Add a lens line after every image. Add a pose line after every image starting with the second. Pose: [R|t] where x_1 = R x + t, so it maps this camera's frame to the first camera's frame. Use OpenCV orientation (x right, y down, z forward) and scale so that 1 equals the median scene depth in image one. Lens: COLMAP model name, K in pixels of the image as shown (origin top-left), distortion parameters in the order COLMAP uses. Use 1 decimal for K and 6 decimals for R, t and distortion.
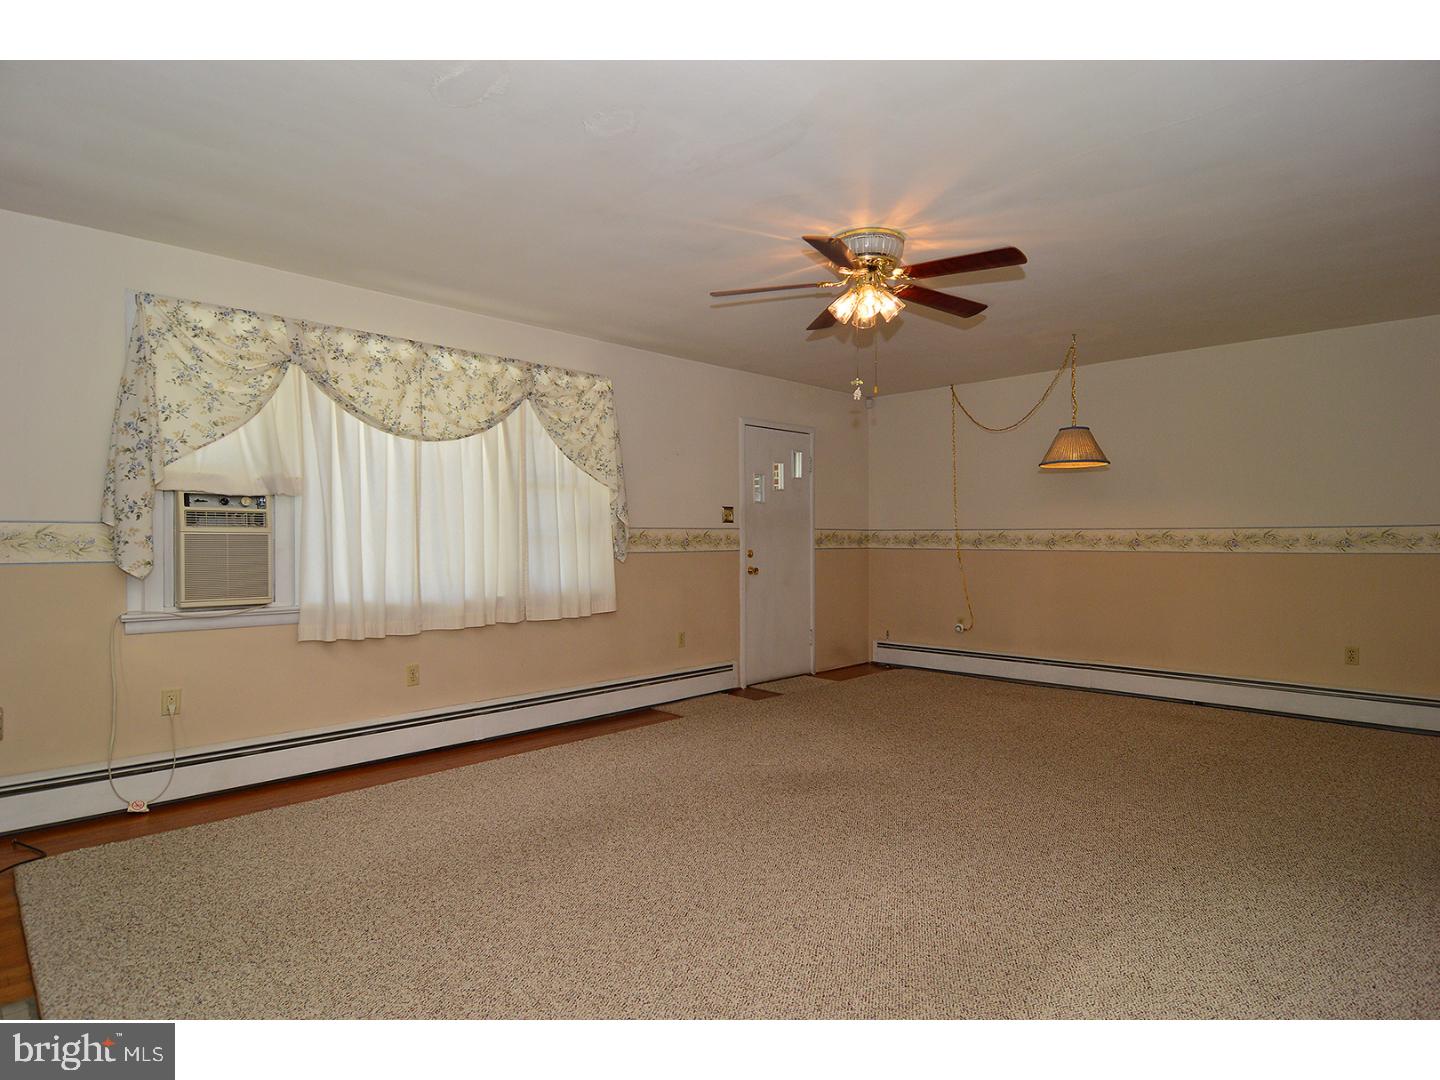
lens RADIAL K [[799.6, 0, 729.2], [0, 799.6, 536.6], [0, 0, 1]] dist [-0.010238, -0.001924]
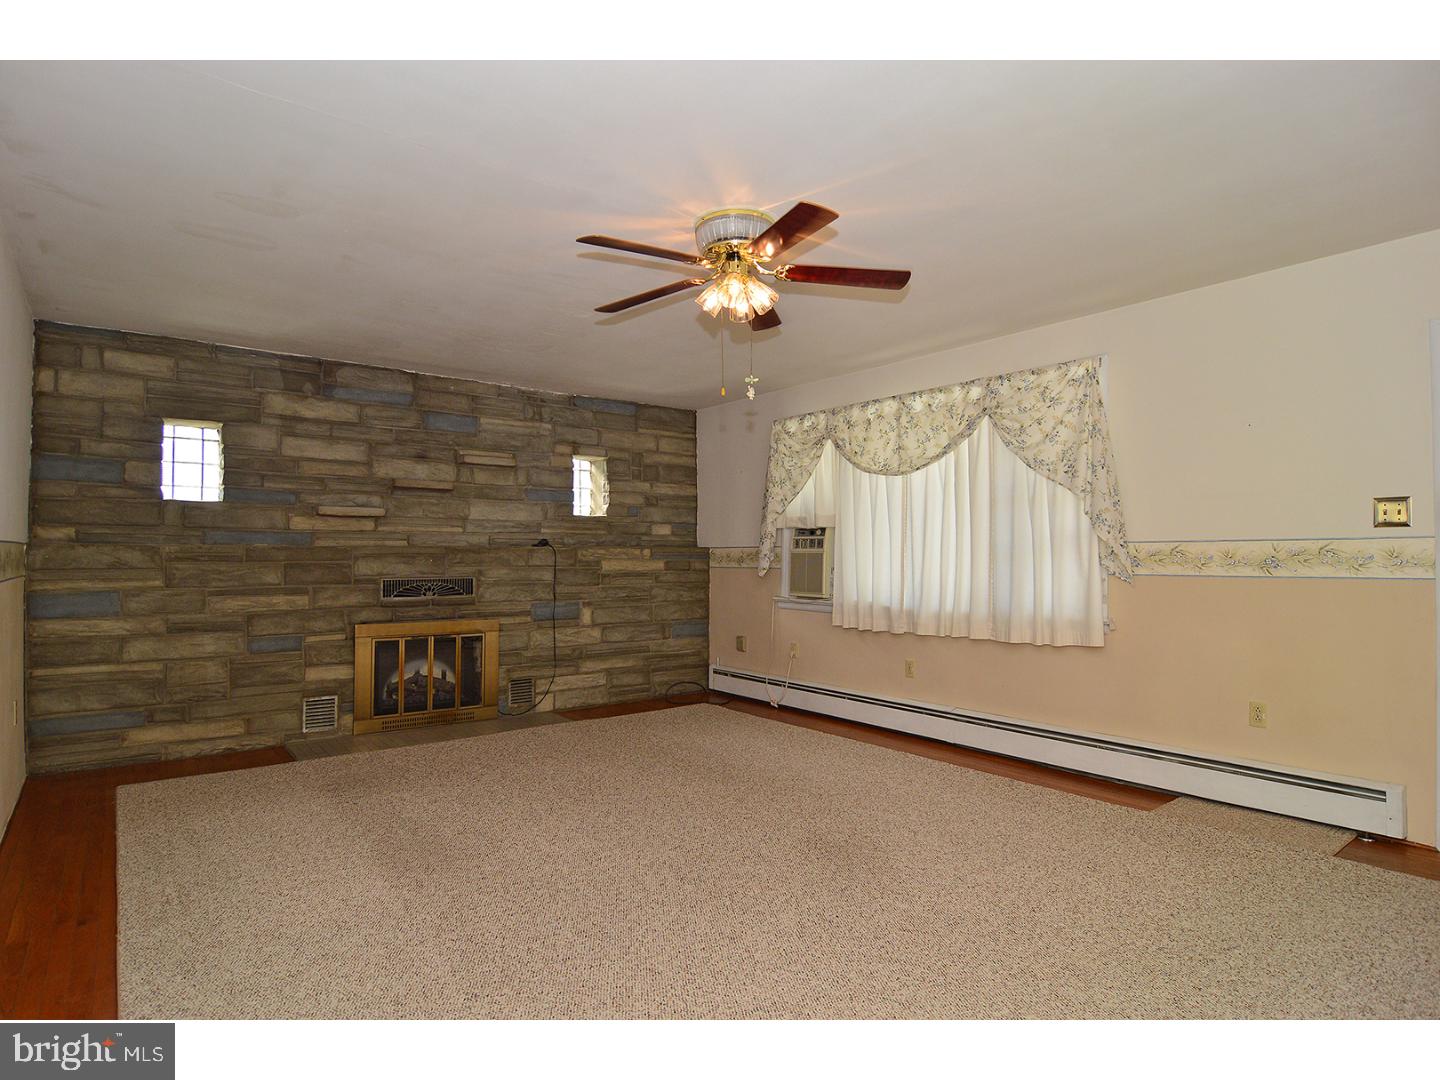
lens RADIAL K [[805.7, 0, 720.0], [0, 805.7, 540.0], [0, 0, 1]] dist [-0.001025, -0.000881]
pose [[-0.157464, -0.018162, -0.987358, 0.899678], [0.003131, 0.999817, -0.018890, 0.000881], [0.987520, -0.006066, -0.157378, 0.951809]]
